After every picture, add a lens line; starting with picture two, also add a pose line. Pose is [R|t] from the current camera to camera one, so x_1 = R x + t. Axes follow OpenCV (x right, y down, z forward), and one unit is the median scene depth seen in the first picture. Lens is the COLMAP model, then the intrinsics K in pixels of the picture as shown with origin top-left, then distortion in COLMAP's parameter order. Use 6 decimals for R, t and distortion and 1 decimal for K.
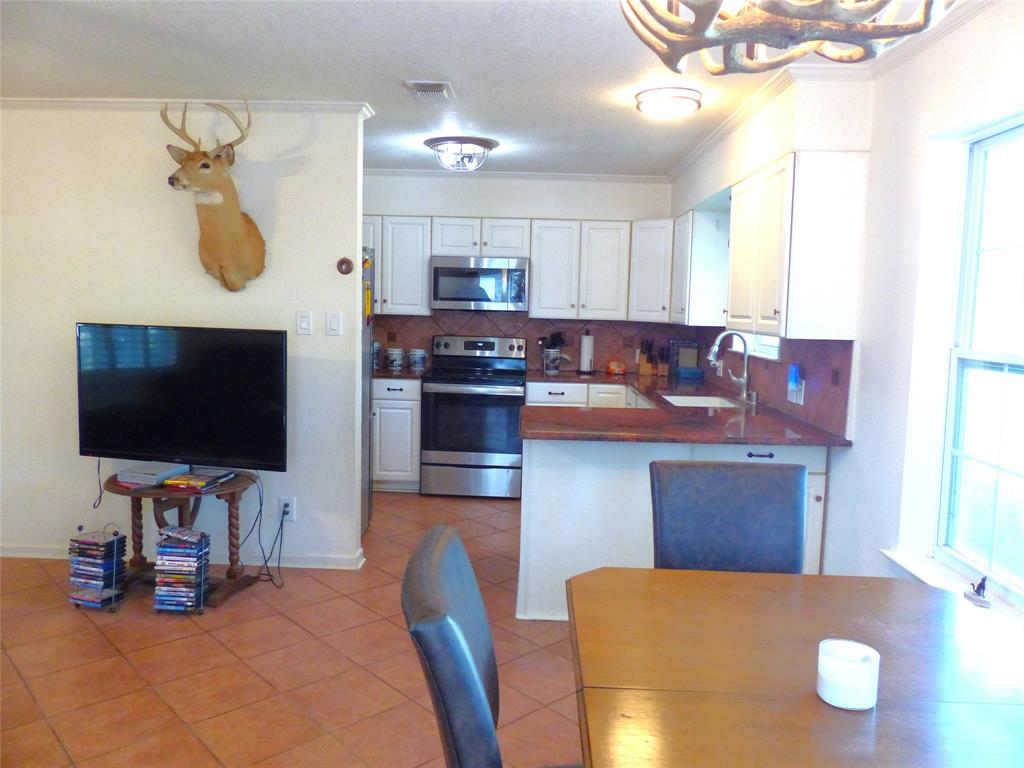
lens RADIAL K [[766.8, 0, 514.2], [0, 766.8, 387.7], [0, 0, 1]] dist [-0.015779, 0.010881]
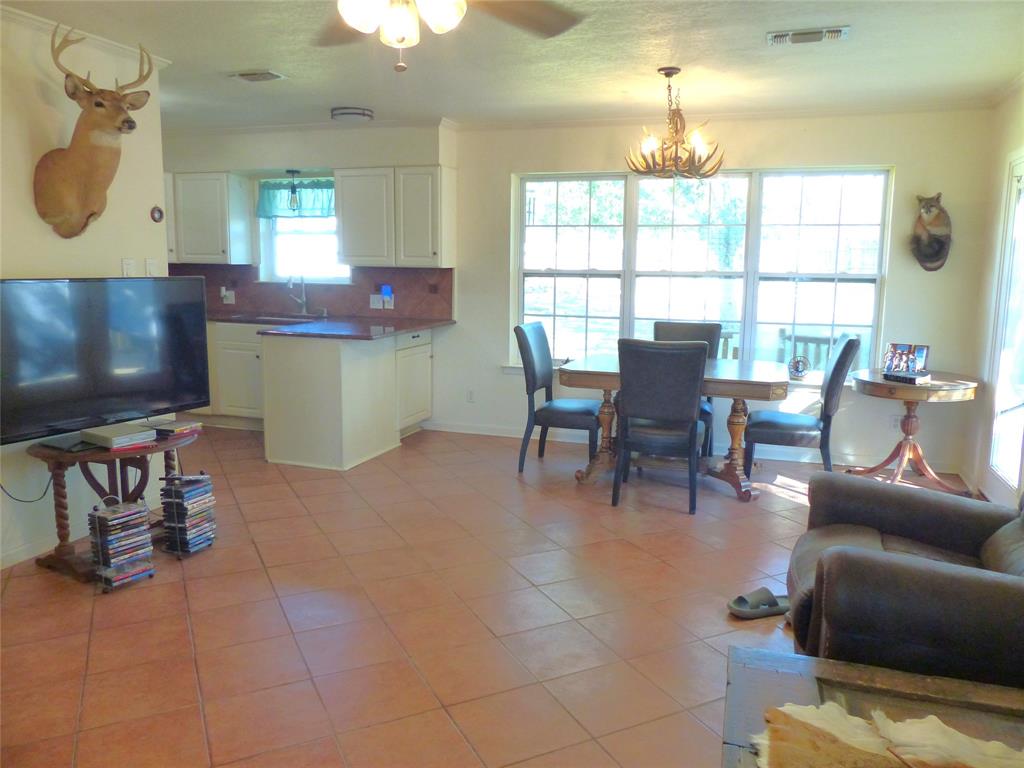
lens RADIAL K [[766.8, 0, 509.4], [0, 766.8, 375.8], [0, 0, 1]] dist [-0.015779, 0.010881]
pose [[0.292231, -0.162781, 0.942392, -1.238740], [0.097624, 0.985338, 0.139926, -0.045696], [-0.951352, 0.051109, 0.303838, 0.261762]]
